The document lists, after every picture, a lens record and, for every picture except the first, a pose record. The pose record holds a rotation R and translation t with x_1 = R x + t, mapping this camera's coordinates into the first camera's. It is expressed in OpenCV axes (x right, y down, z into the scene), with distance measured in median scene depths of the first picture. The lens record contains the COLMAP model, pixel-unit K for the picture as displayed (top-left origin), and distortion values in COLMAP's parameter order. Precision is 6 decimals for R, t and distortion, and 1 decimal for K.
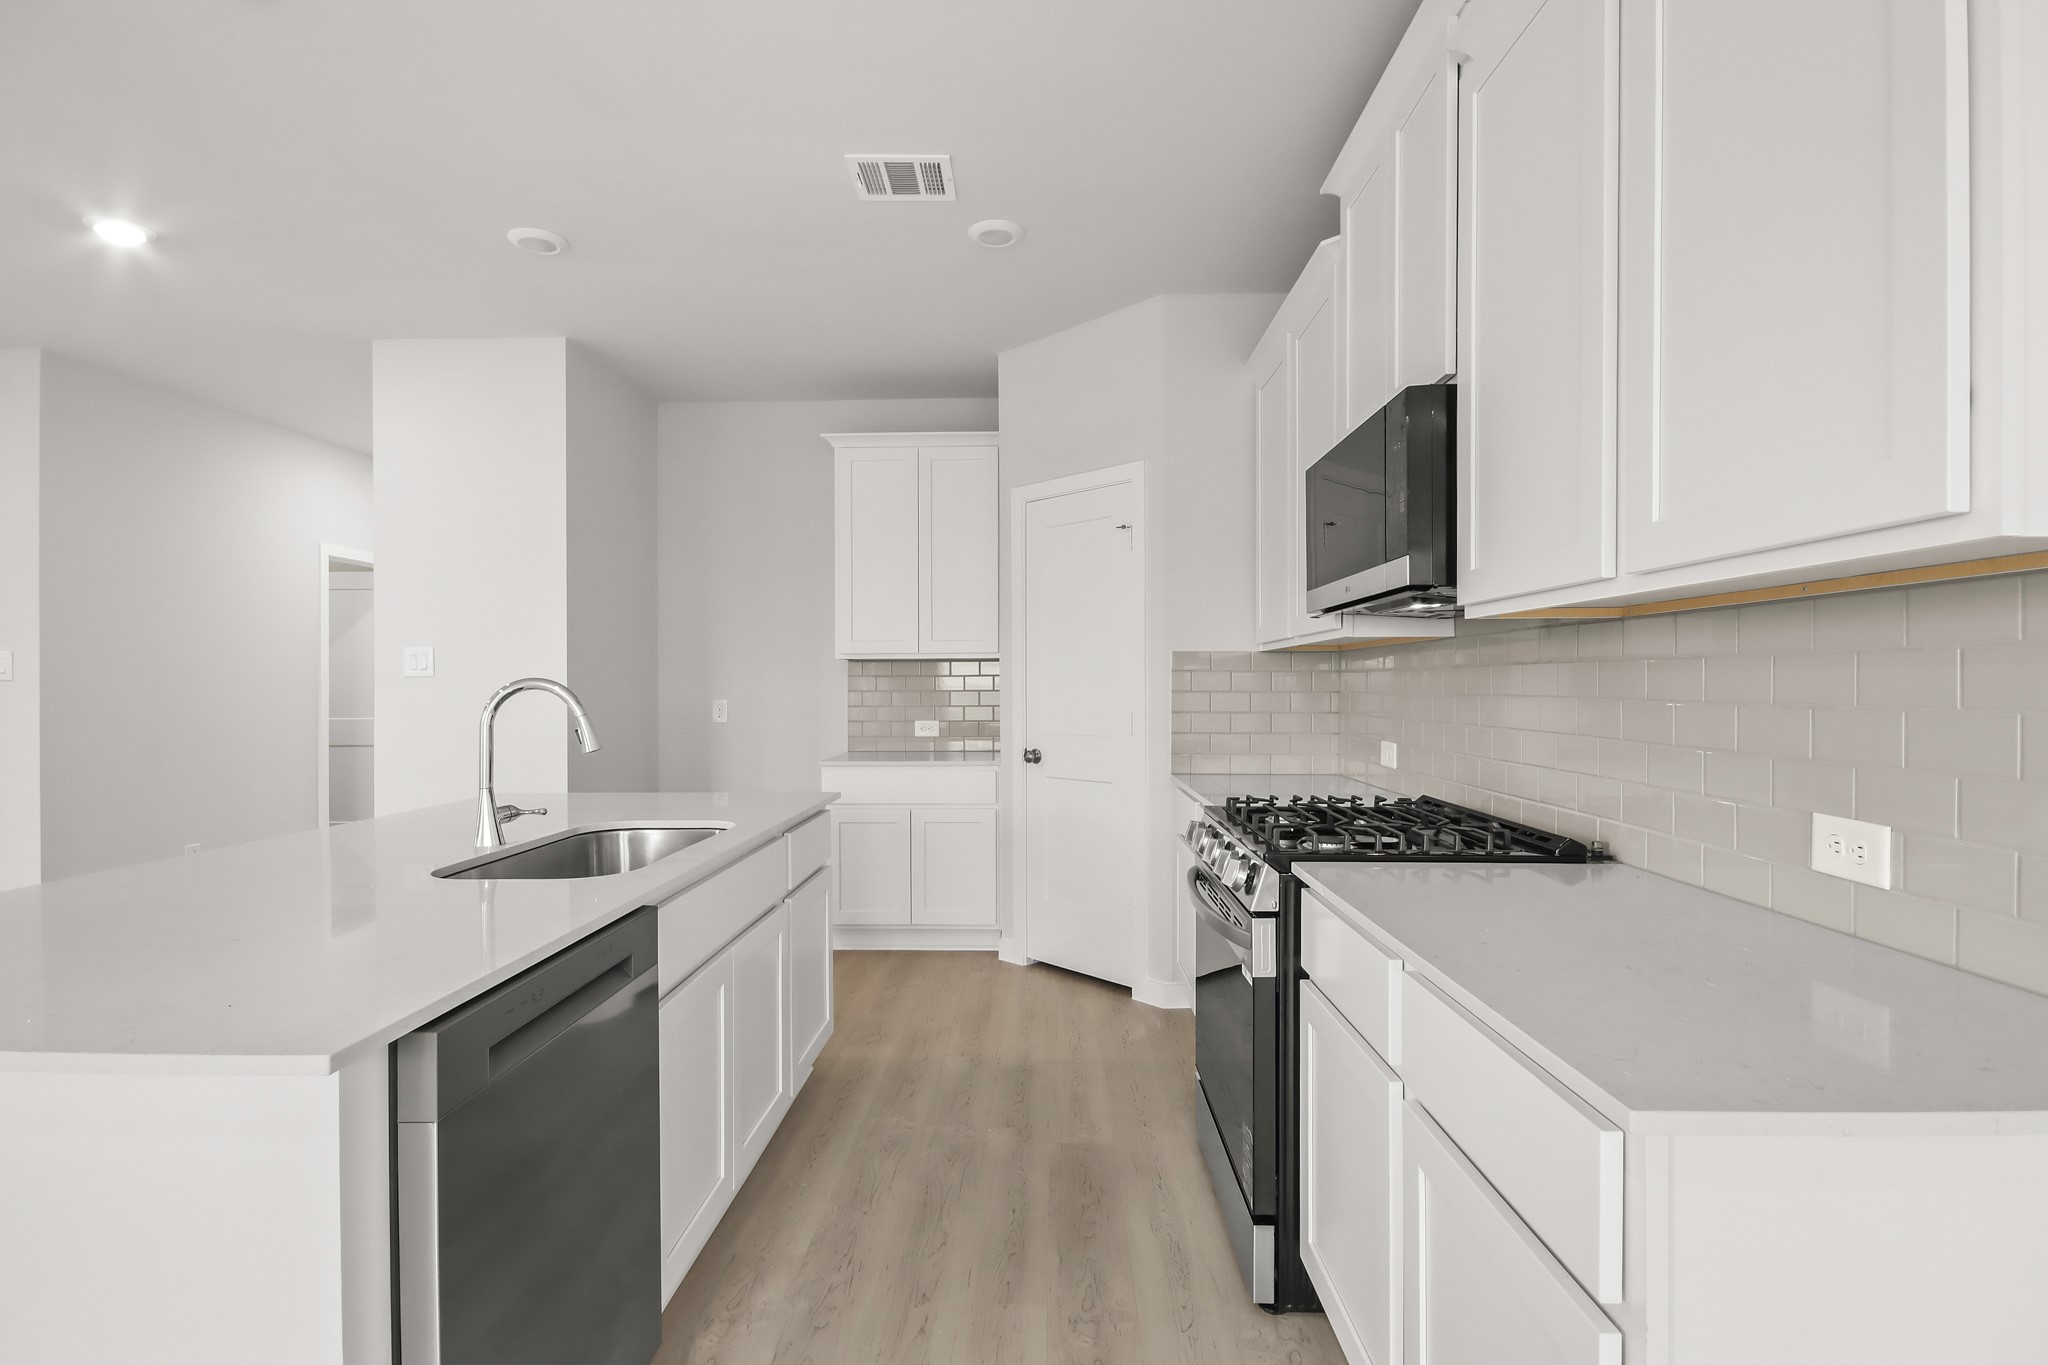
lens RADIAL K [[978.6, 0, 984.9], [0, 978.6, 647.4], [0, 0, 1]] dist [-0.003057, -0.000527]
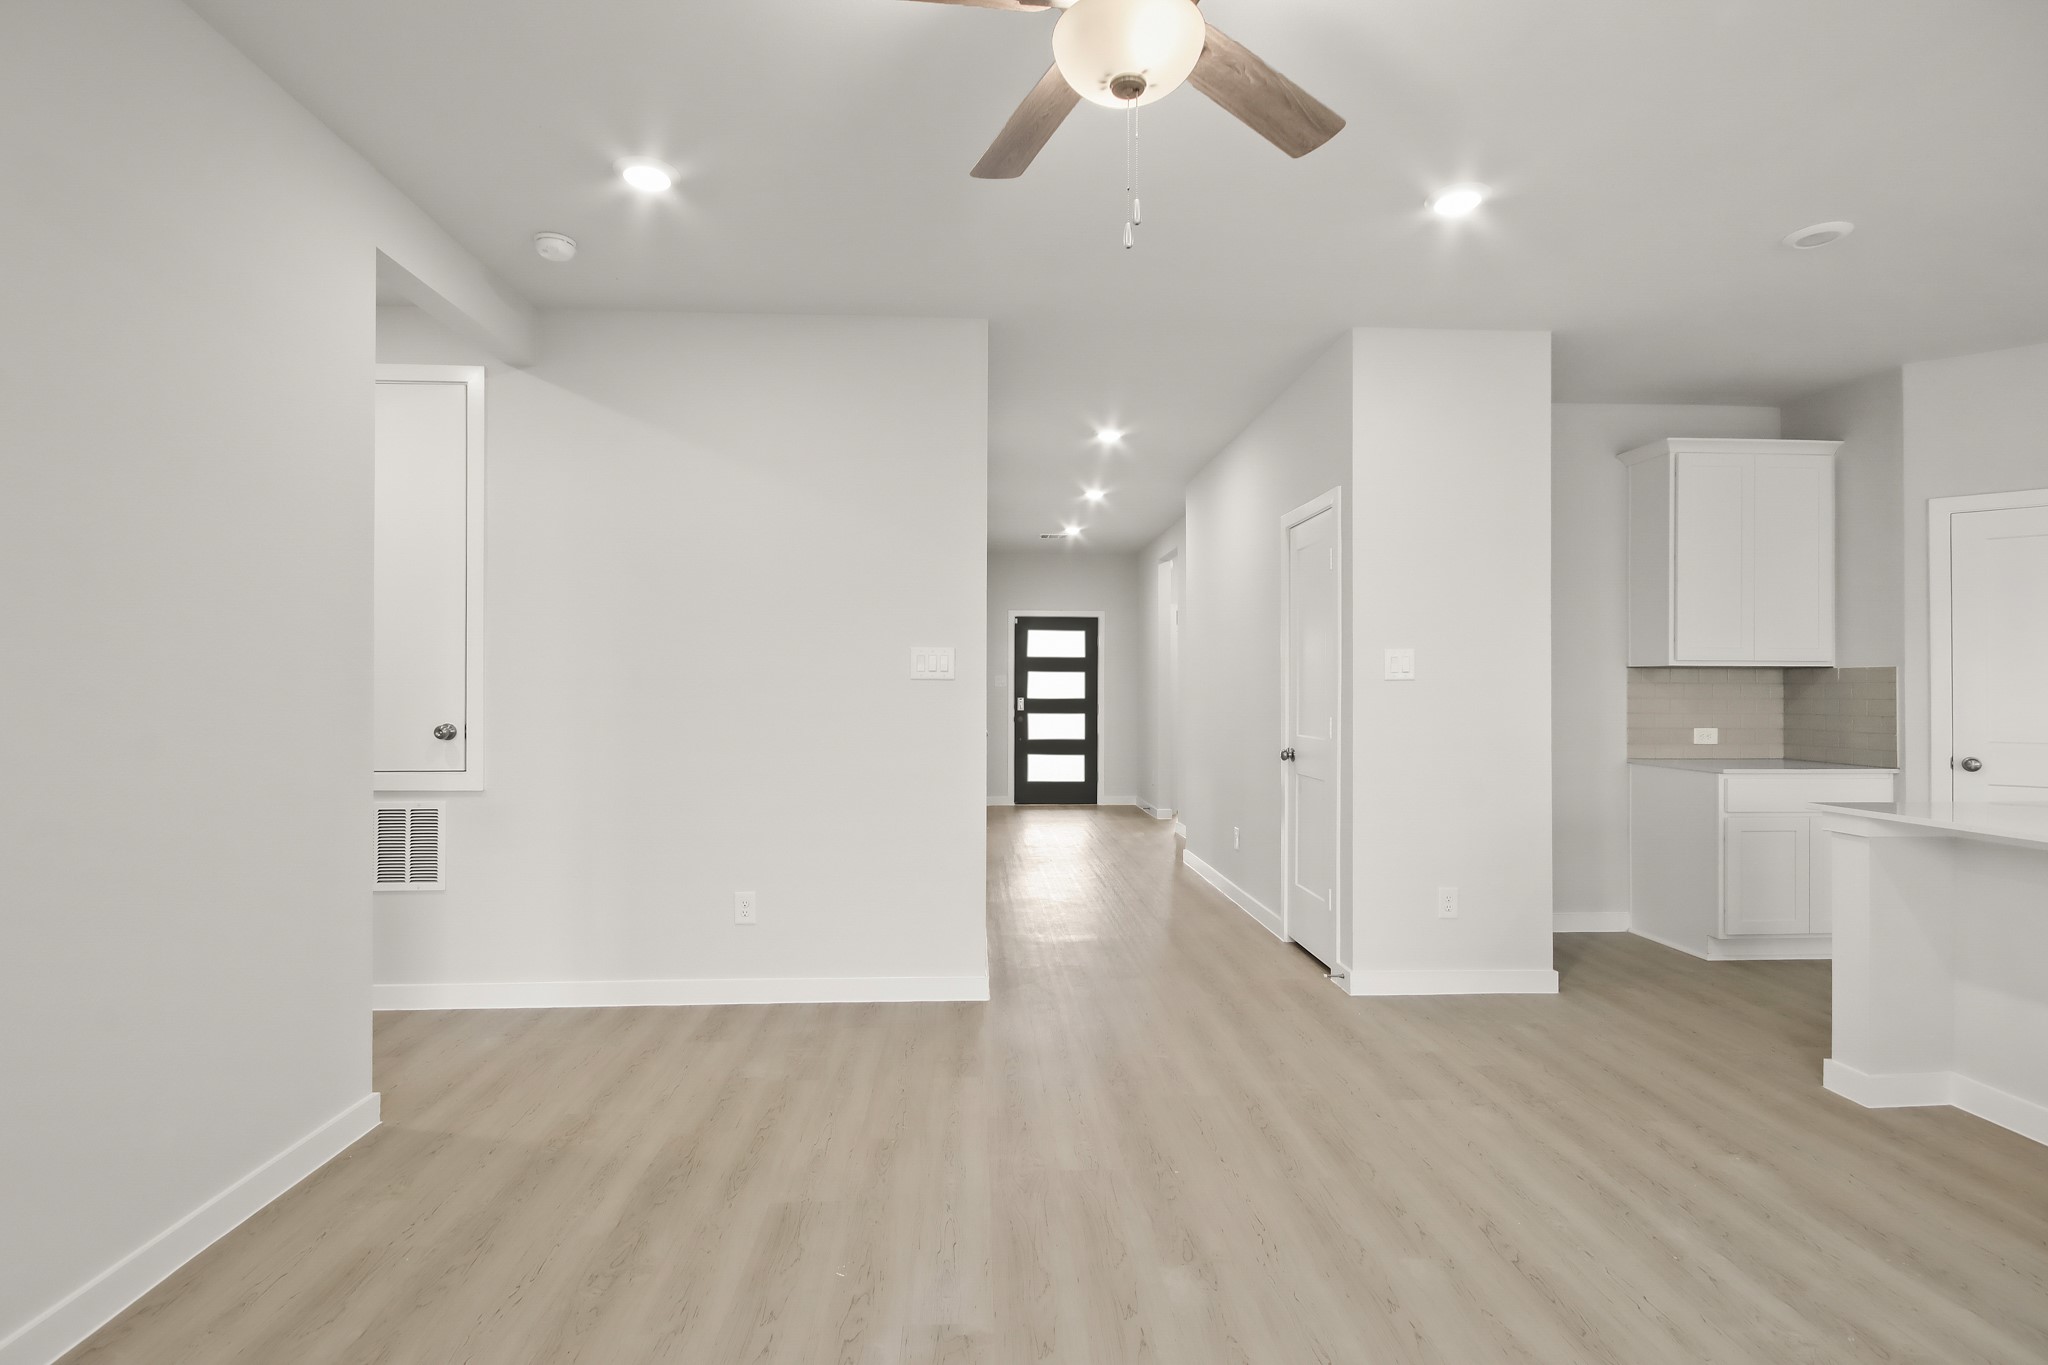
lens RADIAL K [[996.3, 0, 1024.0], [0, 996.3, 682.5], [0, 0, 1]] dist [0.003610, 0.000223]
pose [[0.994798, 0.010936, 0.101279, -0.919748], [-0.014304, 0.999366, 0.032595, 0.004803], [-0.100859, -0.033874, 0.994324, 0.055980]]
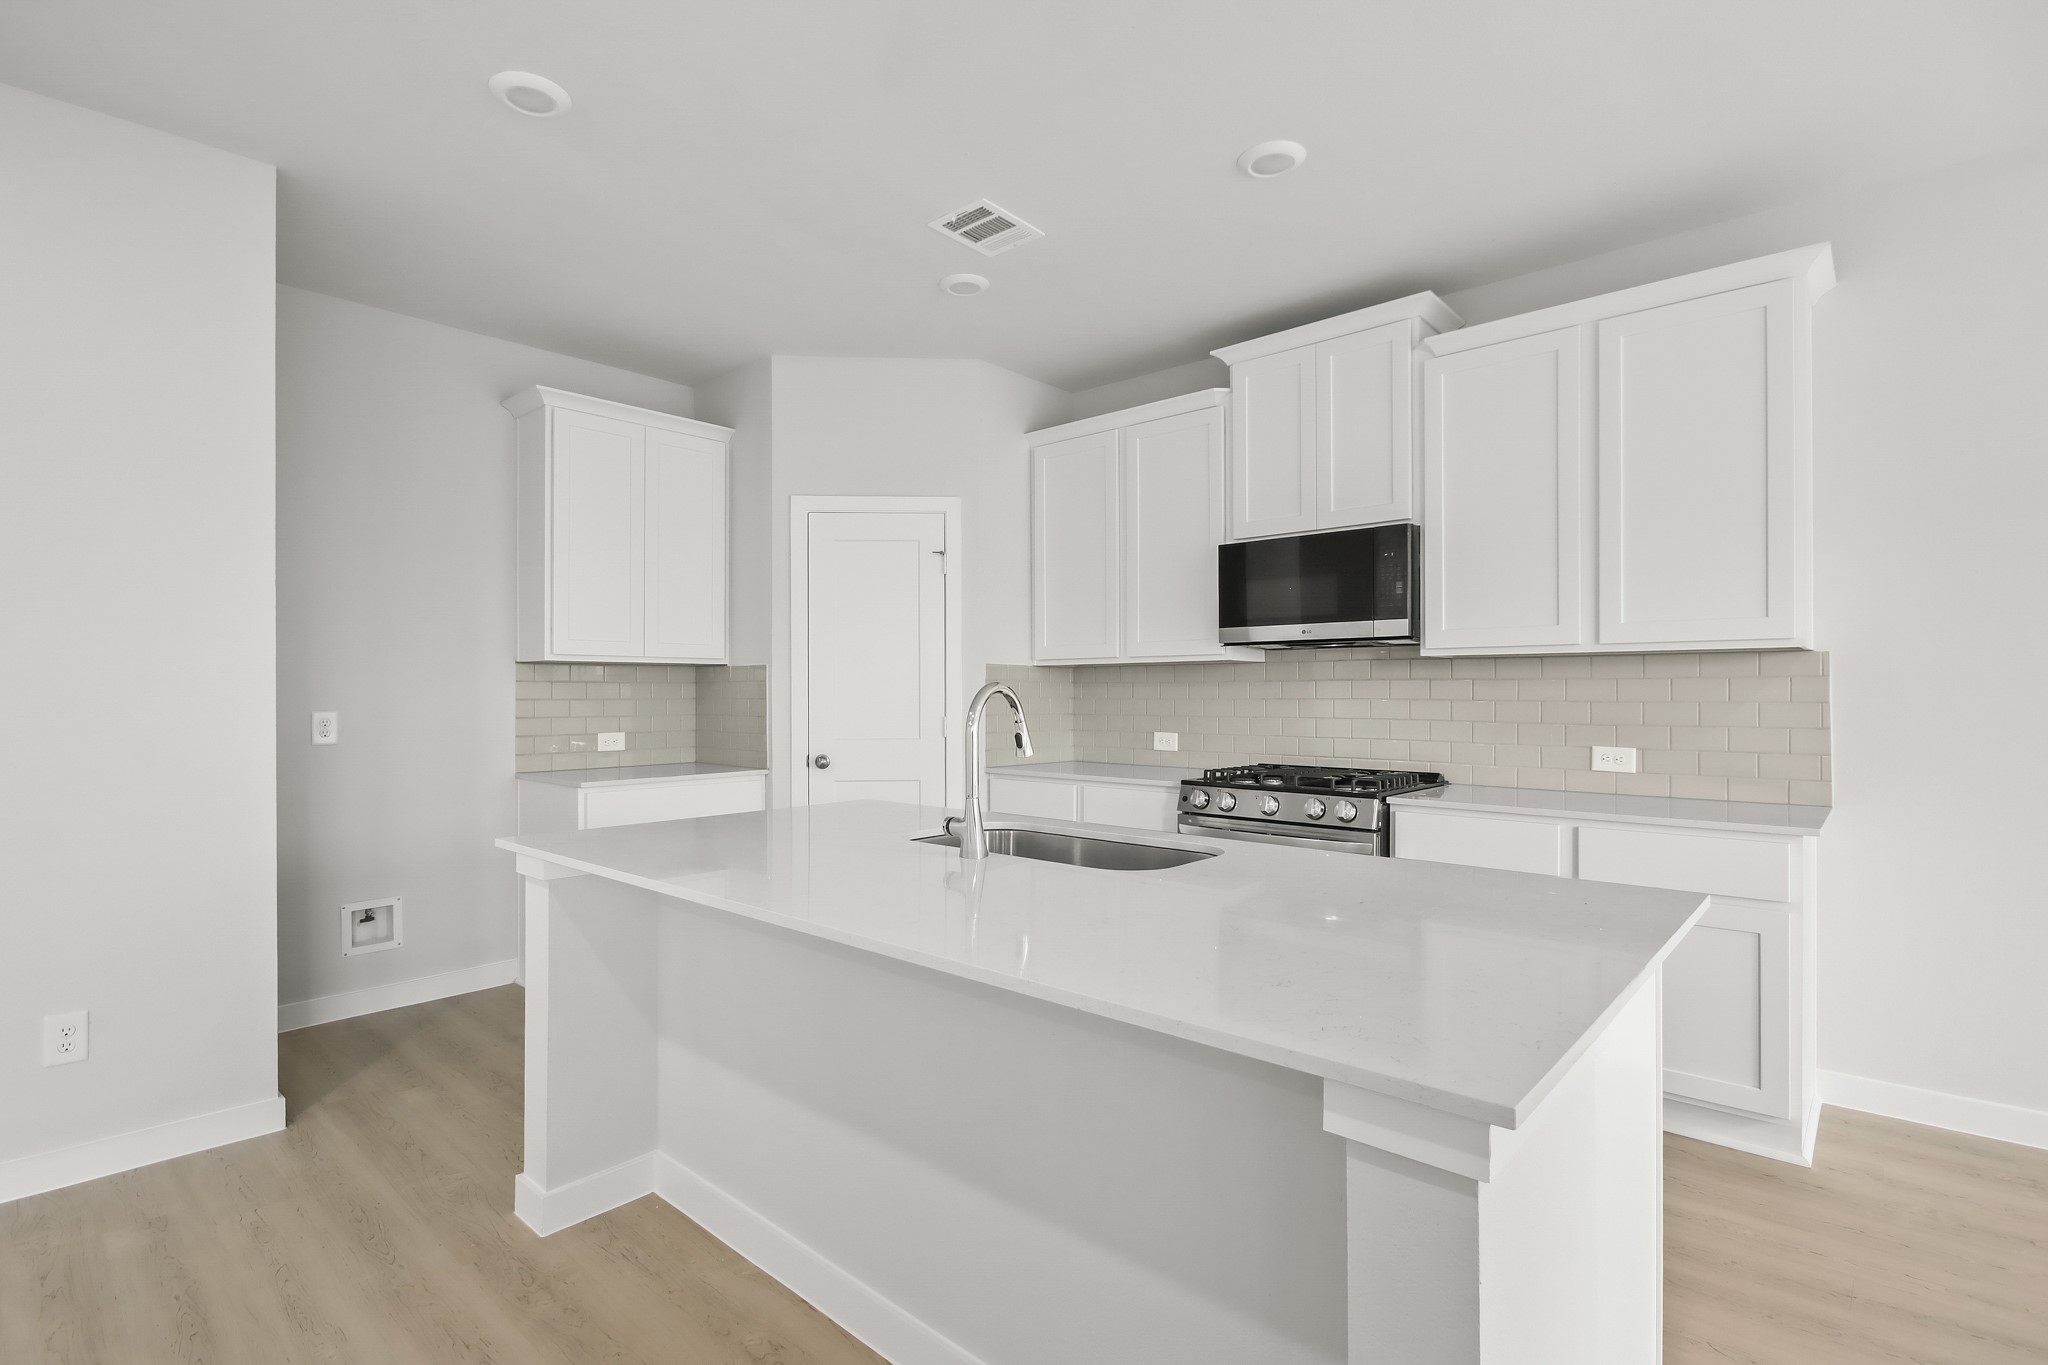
lens RADIAL K [[996.3, 0, 1024.0], [0, 996.3, 682.5], [0, 0, 1]] dist [0.003610, 0.000223]
pose [[0.641925, 0.011443, 0.766682, -0.547370], [-0.030568, 0.999476, 0.010677, 0.008718], [-0.766158, -0.030289, 0.641938, 0.144879]]
